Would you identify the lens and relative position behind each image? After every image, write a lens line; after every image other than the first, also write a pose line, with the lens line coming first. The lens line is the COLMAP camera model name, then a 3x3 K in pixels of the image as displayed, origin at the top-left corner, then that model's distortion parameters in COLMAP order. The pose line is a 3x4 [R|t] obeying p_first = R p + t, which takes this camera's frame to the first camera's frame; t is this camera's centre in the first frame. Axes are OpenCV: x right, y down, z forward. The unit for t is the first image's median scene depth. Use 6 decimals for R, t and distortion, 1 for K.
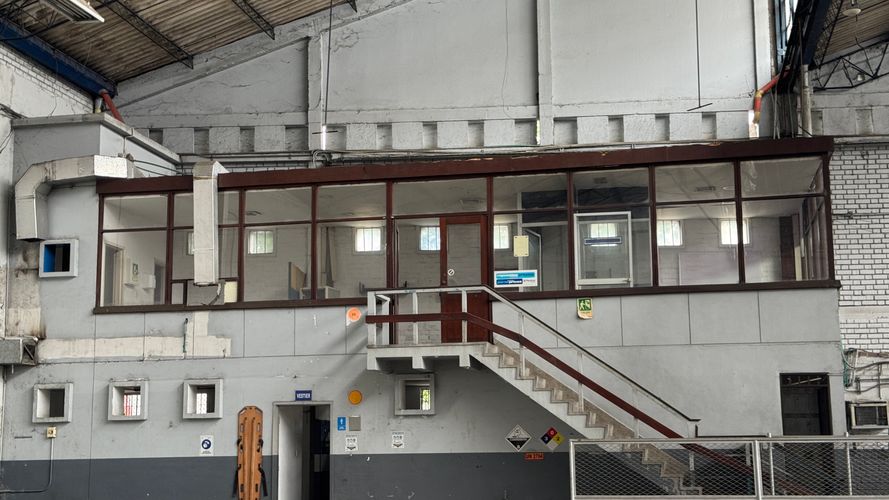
lens RADIAL K [[1253.6, 0, 444.4], [0, 1253.6, 249.2], [0, 0, 1]] dist [0.191592, 0.000000]
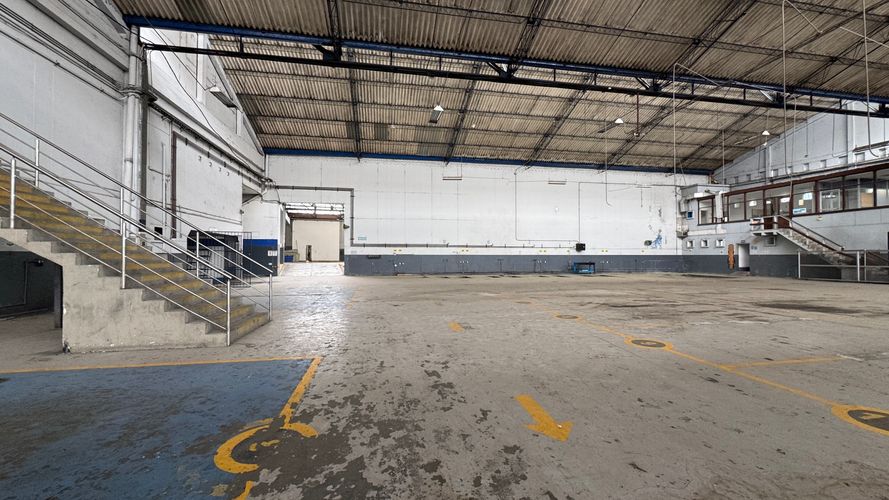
lens RADIAL K [[352.2, 0, 445.4], [0, 352.2, 251.3], [0, 0, 1]] dist [-0.000094, -0.000025]
pose [[0.384348, -0.002228, -0.923186, 0.611489], [0.144695, 0.987783, 0.057857, -0.071750], [0.911778, -0.155817, 0.379975, -0.420599]]
